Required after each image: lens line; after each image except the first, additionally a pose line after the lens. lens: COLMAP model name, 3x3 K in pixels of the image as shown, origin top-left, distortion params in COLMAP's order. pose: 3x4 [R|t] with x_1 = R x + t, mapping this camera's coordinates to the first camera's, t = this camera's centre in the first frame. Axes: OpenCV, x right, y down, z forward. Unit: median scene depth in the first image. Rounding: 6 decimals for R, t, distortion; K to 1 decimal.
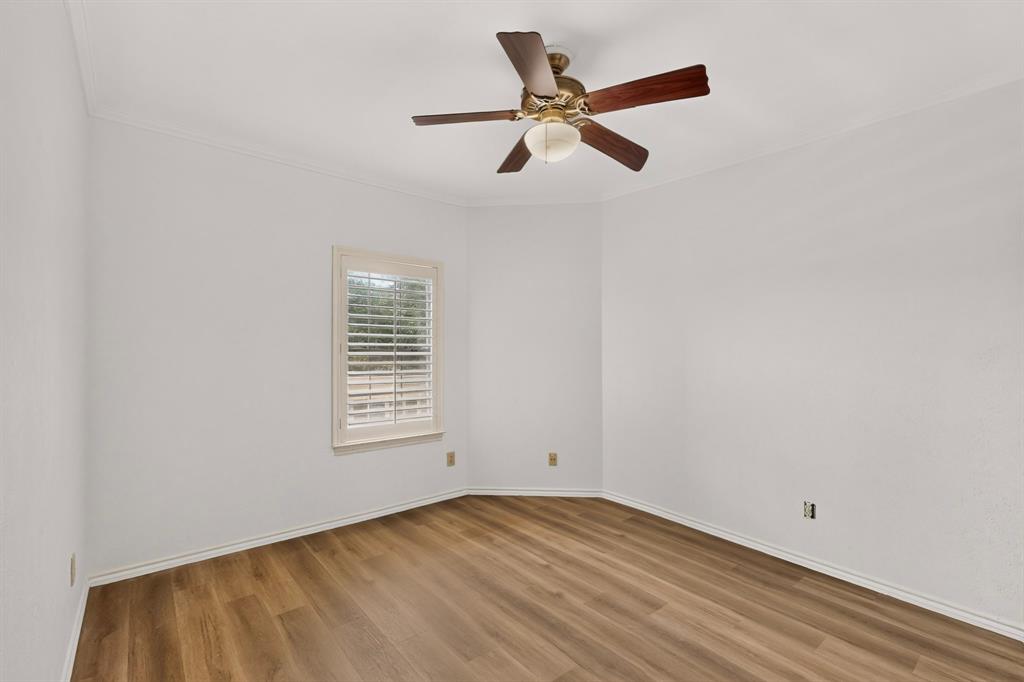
lens RADIAL K [[457.1, 0, 509.9], [0, 457.1, 334.1], [0, 0, 1]] dist [0.043759, -0.000162]
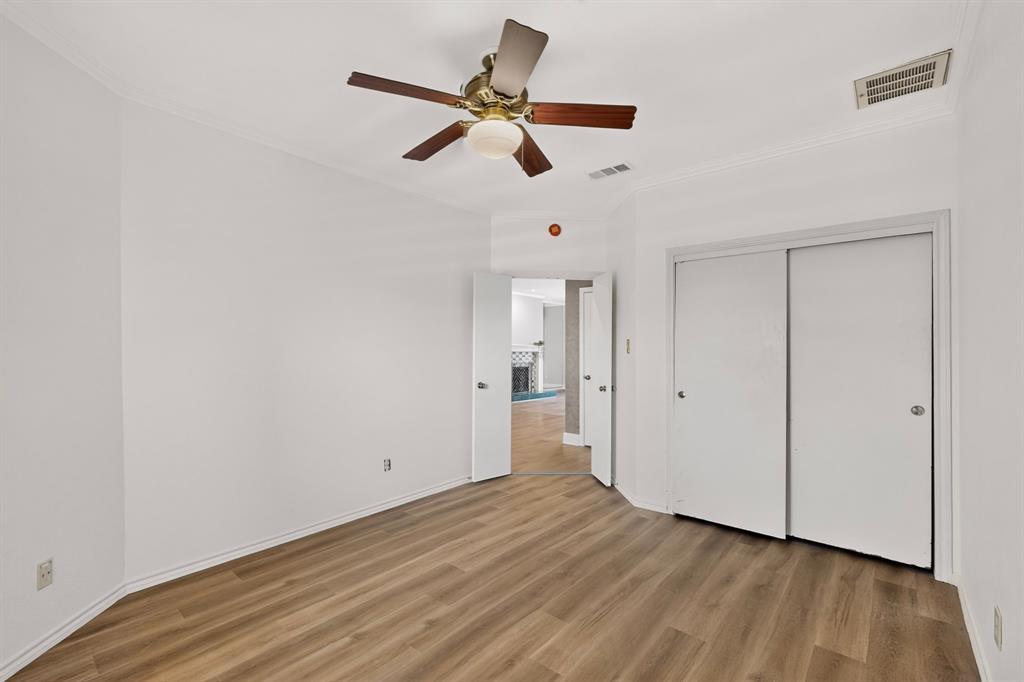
lens RADIAL K [[448.1, 0, 517.8], [0, 448.1, 350.8], [0, 0, 1]] dist [-0.001224, -0.000518]
pose [[-0.145193, -0.034728, 0.988794, -0.726259], [-0.013721, 0.999358, 0.033084, 0.007443], [-0.989308, -0.008764, -0.145577, 0.927772]]
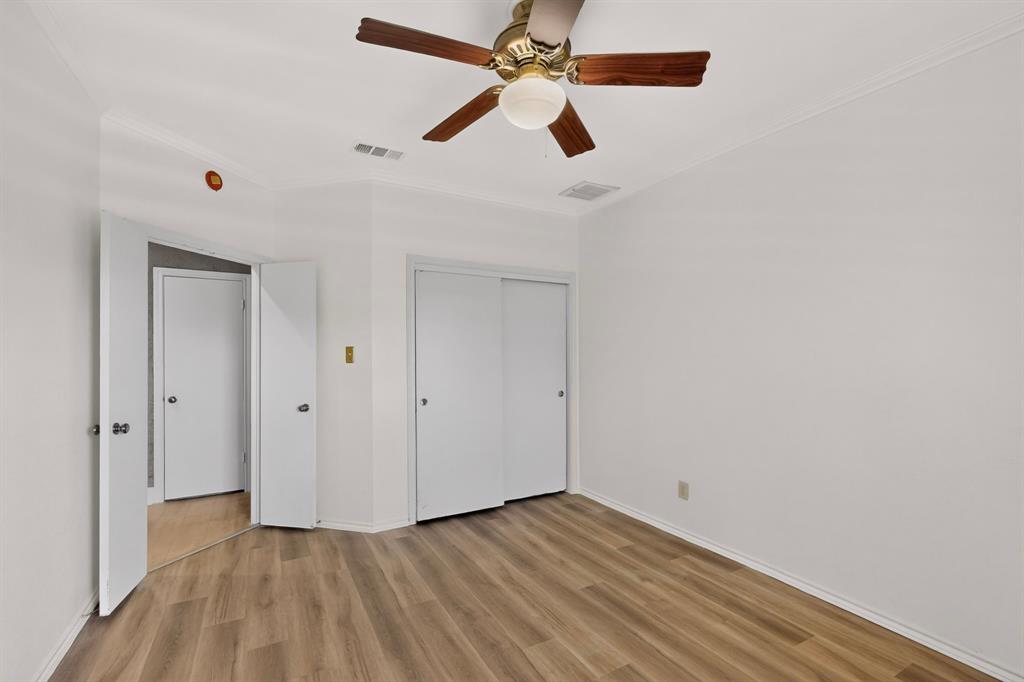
lens RADIAL K [[448.1, 0, 517.8], [0, 448.1, 350.8], [0, 0, 1]] dist [-0.001224, -0.000518]
pose [[-0.979249, -0.023665, 0.201274, -0.025370], [-0.026491, 0.999585, -0.011359, 0.030501], [-0.200922, -0.016456, -0.979469, 1.522495]]
